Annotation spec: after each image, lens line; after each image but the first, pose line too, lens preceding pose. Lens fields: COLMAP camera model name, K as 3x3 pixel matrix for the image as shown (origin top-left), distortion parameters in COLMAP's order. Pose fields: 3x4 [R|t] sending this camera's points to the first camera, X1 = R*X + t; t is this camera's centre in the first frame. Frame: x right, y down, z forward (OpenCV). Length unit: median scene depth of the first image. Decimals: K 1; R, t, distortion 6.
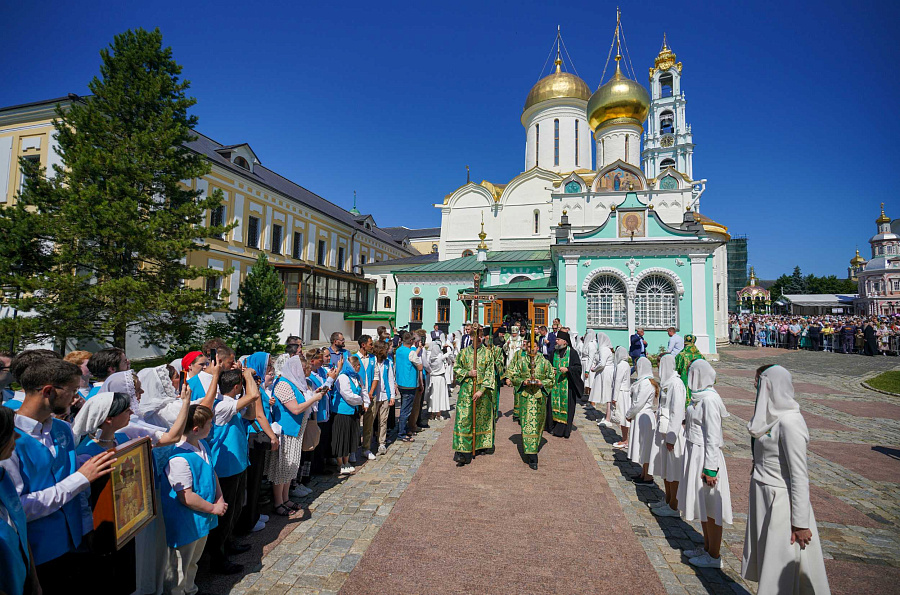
lens RADIAL K [[413.2, 0, 450.0], [0, 413.2, 297.5], [0, 0, 1]] dist [-0.004228, 0.001297]
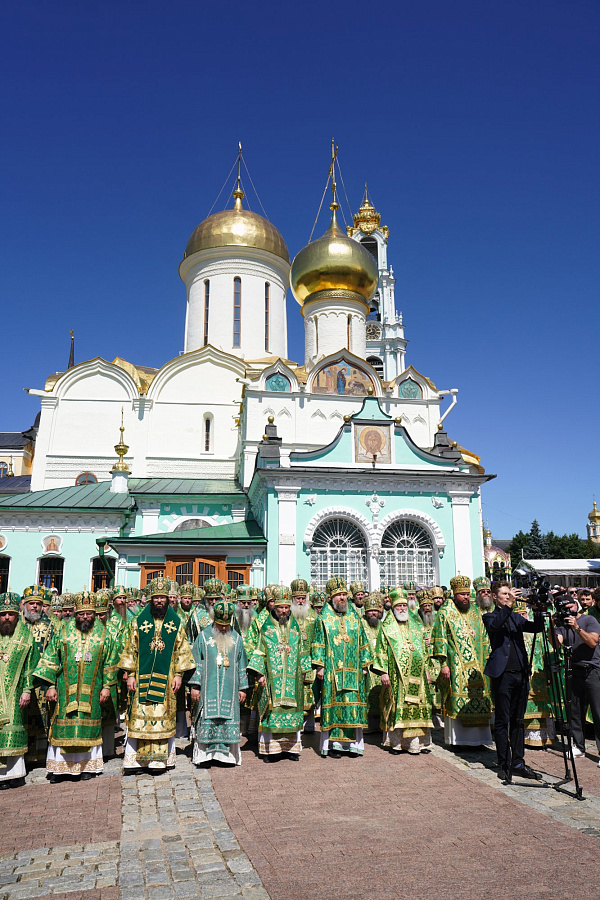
lens RADIAL K [[717.2, 0, 300.0], [0, 717.2, 450.0], [0, 0, 1]] dist [-0.005341, -0.000647]
pose [[0.923078, 0.061473, 0.379669, -0.083165], [0.000225, 0.987058, -0.160364, 0.014296], [-0.384614, 0.148114, 0.911117, -0.010920]]
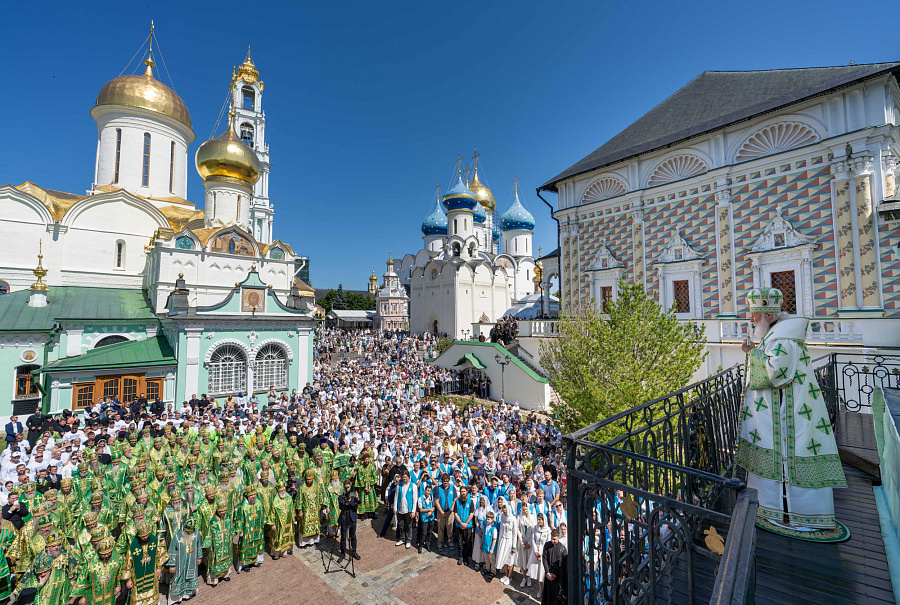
lens RADIAL K [[415.2, 0, 466.2], [0, 415.2, 299.4], [0, 0, 1]] dist [-0.028336, 0.009614]
pose [[0.531782, 0.026940, 0.846453, -0.159508], [-0.044622, 0.998997, -0.003762, -0.152421], [-0.845705, -0.035770, 0.532451, -0.078435]]
